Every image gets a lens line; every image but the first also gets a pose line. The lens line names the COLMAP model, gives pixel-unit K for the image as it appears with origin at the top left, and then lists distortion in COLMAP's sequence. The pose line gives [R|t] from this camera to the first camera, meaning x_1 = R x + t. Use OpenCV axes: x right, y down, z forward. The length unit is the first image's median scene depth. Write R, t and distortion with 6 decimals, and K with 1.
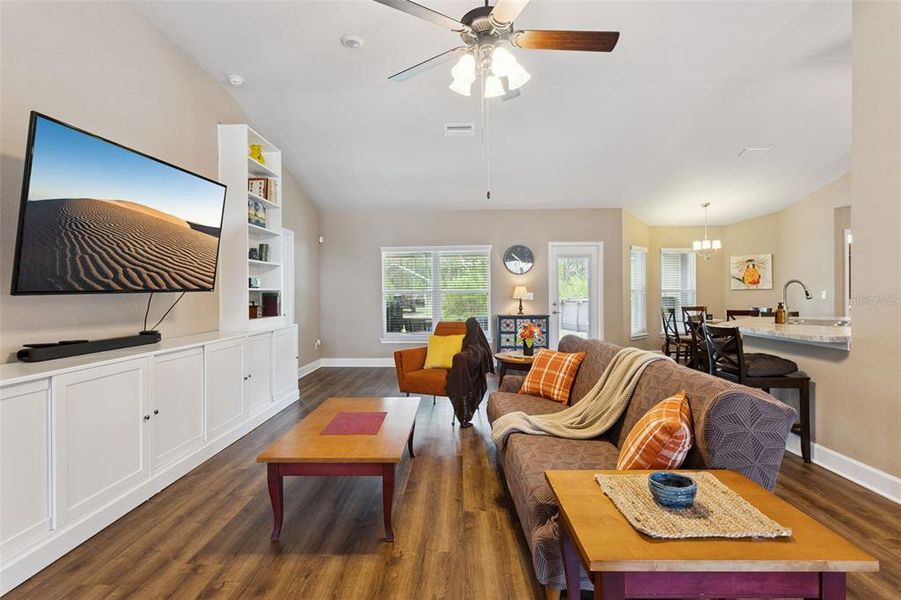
lens RADIAL K [[433.4, 0, 448.7], [0, 433.4, 291.5], [0, 0, 1]] dist [-0.000417, 0.000100]
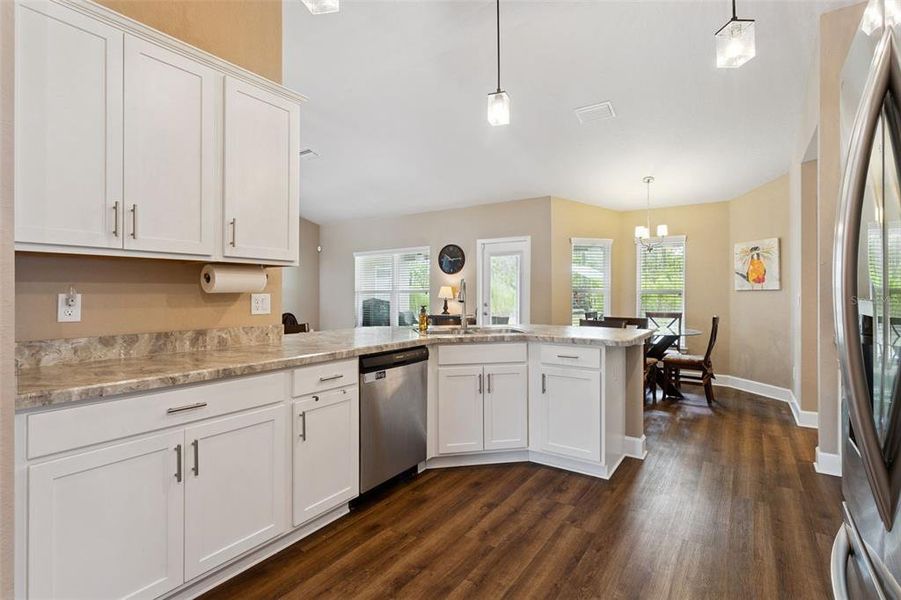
lens RADIAL K [[433.4, 0, 448.7], [0, 433.4, 291.5], [0, 0, 1]] dist [-0.000417, 0.000100]
pose [[0.838133, 0.005643, -0.545437, 1.049617], [-0.004804, 0.999984, 0.002964, -0.003874], [0.545445, 0.000136, 0.838146, 0.241600]]
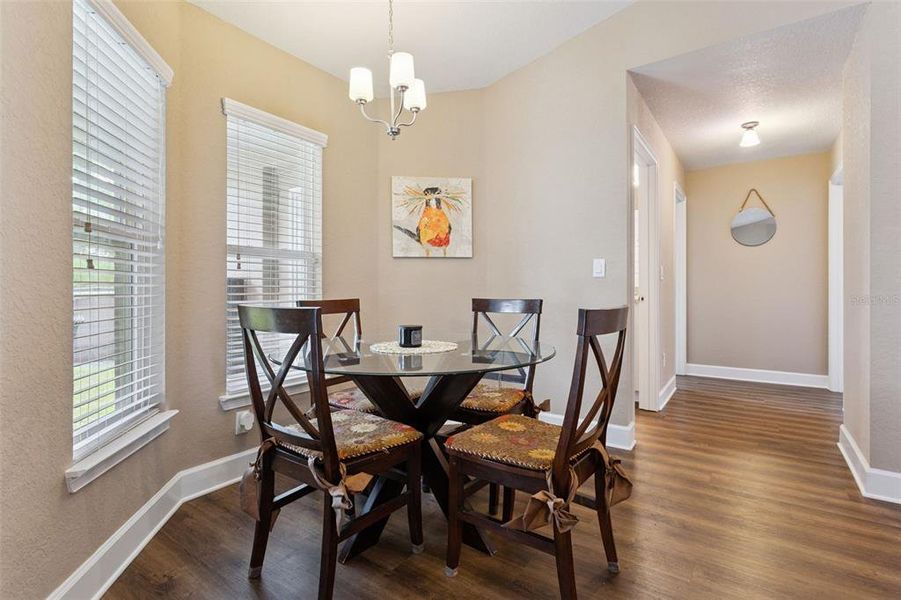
lens RADIAL K [[433.4, 0, 448.7], [0, 433.4, 291.5], [0, 0, 1]] dist [-0.000417, 0.000100]
pose [[0.556022, -0.001958, 0.831165, 0.550866], [-0.001884, 0.999992, 0.003616, 0.043288], [-0.831165, -0.003576, 0.556014, 1.181698]]
